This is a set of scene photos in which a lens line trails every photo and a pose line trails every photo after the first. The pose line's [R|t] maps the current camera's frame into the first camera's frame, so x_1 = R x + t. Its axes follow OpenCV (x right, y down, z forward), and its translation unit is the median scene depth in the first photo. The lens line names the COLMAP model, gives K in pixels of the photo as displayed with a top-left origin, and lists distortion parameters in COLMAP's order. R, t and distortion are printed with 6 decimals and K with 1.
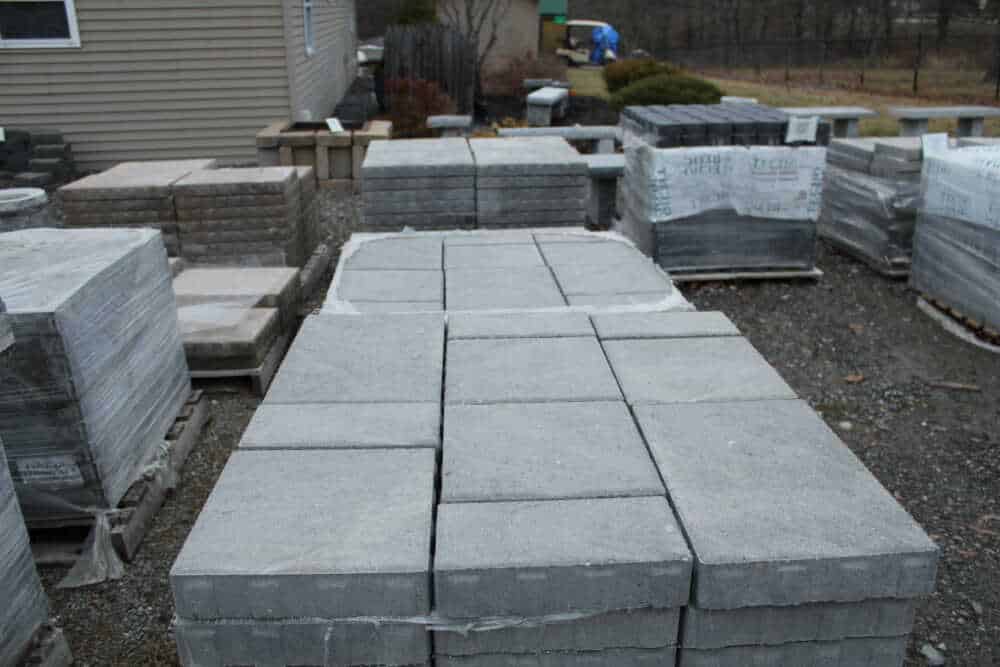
lens RADIAL K [[841.8, 0, 500.0], [0, 841.8, 333.5], [0, 0, 1]] dist [-0.181647, 0.168909]
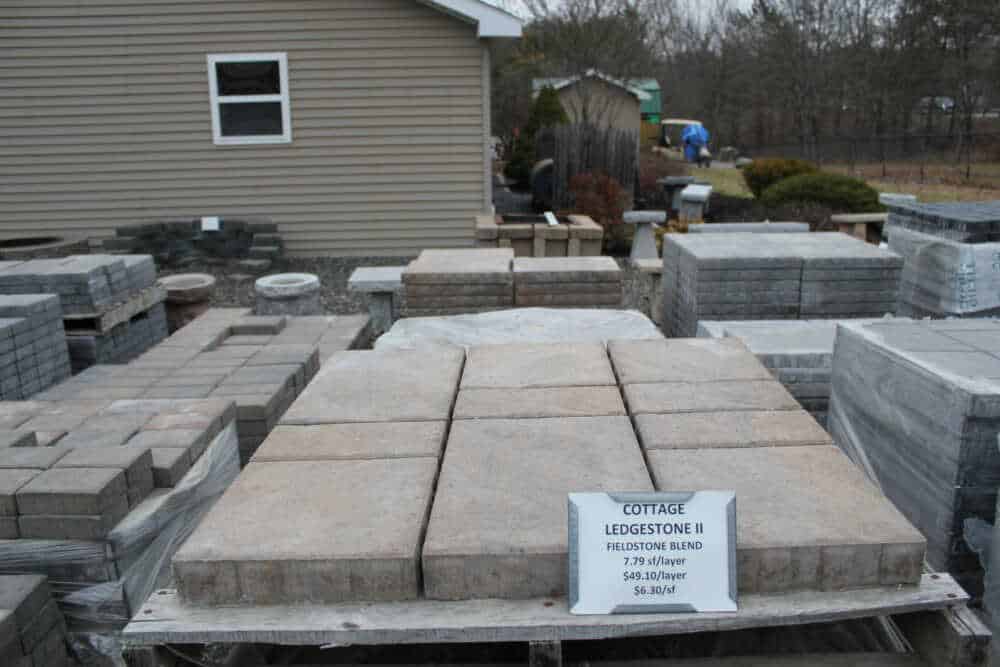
lens RADIAL K [[841.8, 0, 500.0], [0, 841.8, 333.5], [0, 0, 1]] dist [-0.181647, 0.168909]
pose [[0.997377, 0.008343, -0.071895, -0.293976], [-0.016315, 0.993683, -0.111029, 0.013501], [0.070515, 0.111911, 0.991213, -0.045644]]
